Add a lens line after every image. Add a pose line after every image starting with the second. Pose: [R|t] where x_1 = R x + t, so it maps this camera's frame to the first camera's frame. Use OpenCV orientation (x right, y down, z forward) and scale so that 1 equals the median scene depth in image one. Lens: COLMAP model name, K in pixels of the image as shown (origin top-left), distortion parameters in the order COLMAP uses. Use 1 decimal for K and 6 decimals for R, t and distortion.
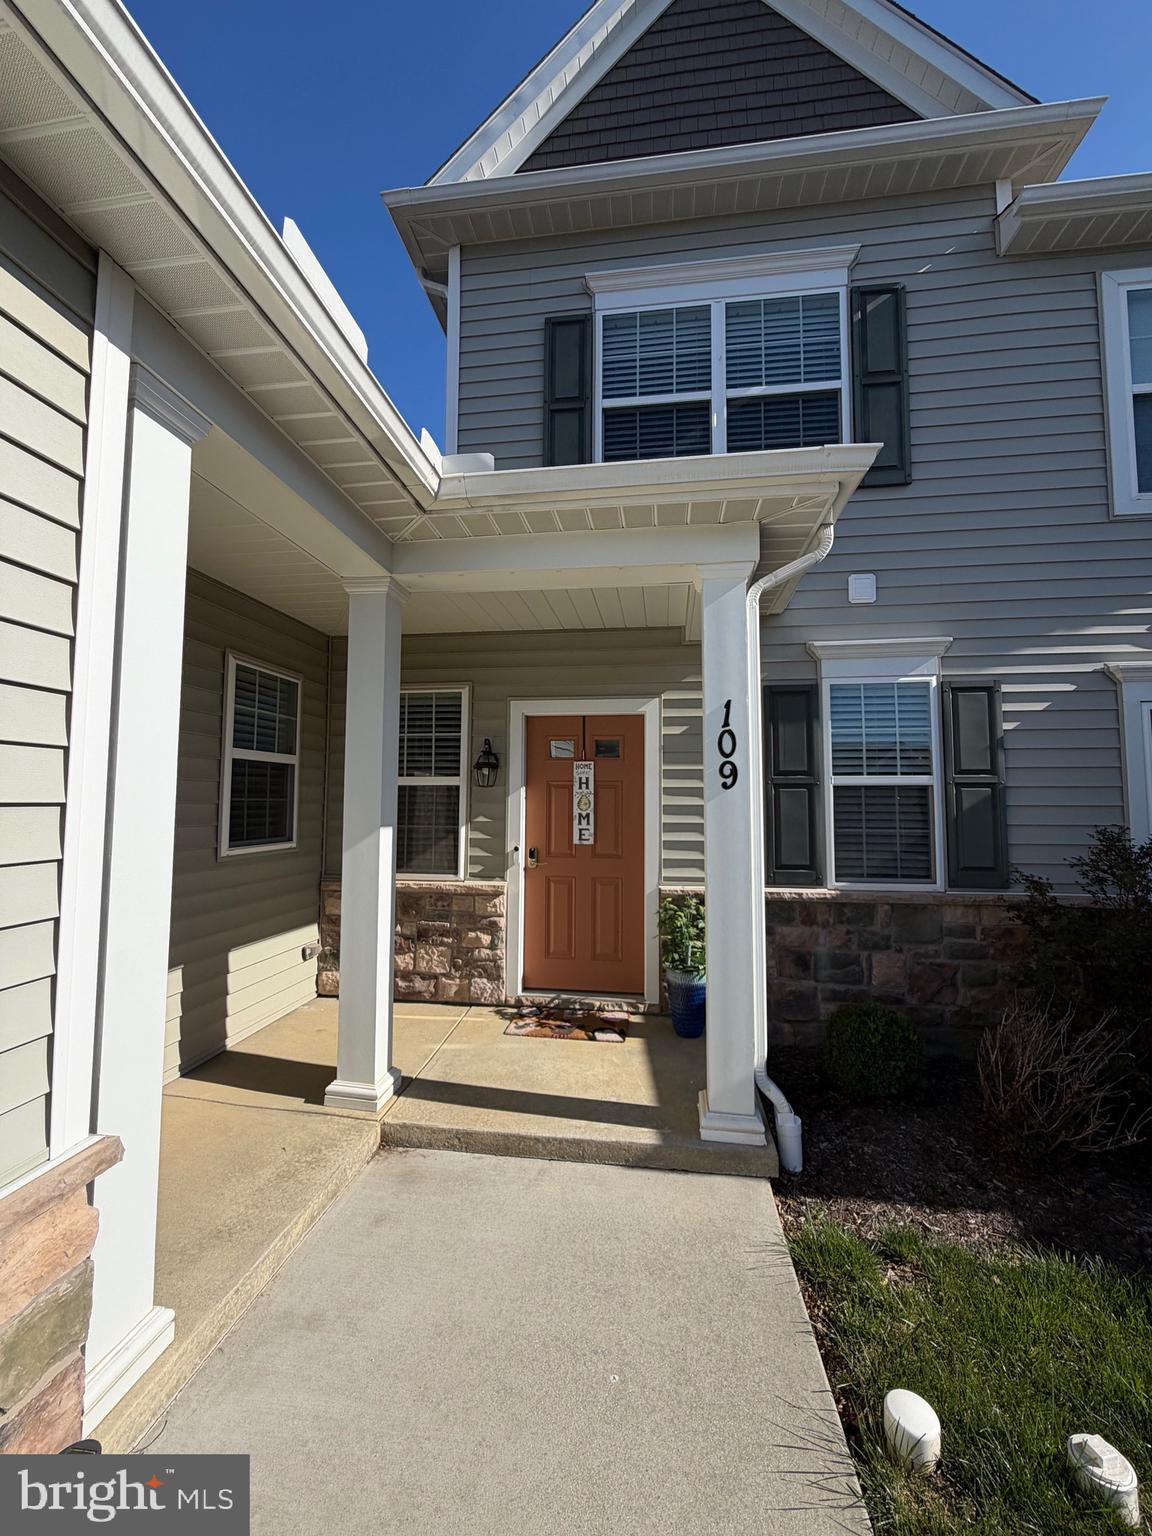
lens RADIAL K [[613.3, 0, 582.8], [0, 613.3, 760.4], [0, 0, 1]] dist [-0.001468, 0.000381]
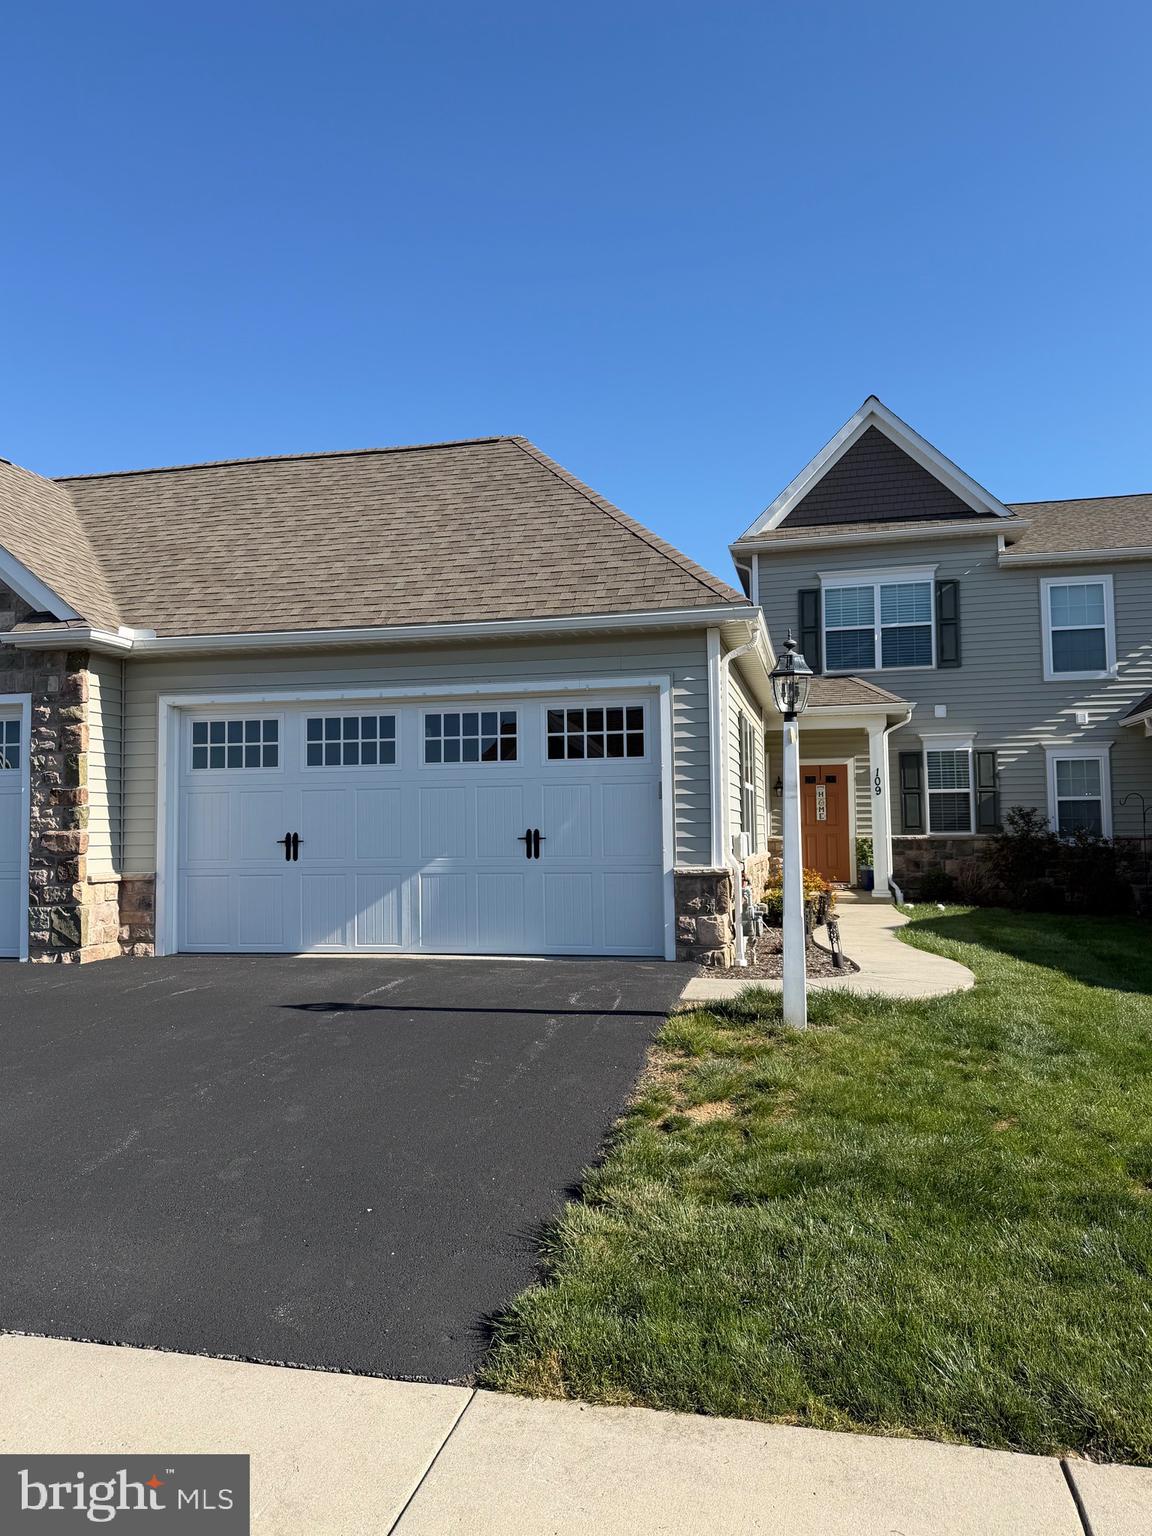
lens RADIAL K [[1096.8, 0, 561.2], [0, 1096.8, 775.9], [0, 0, 1]] dist [0.063782, -0.004280]
pose [[0.993063, -0.024384, -0.115026, -0.541844], [0.027493, 0.999296, 0.025523, -0.181890], [0.114322, -0.028509, 0.993035, -3.568099]]
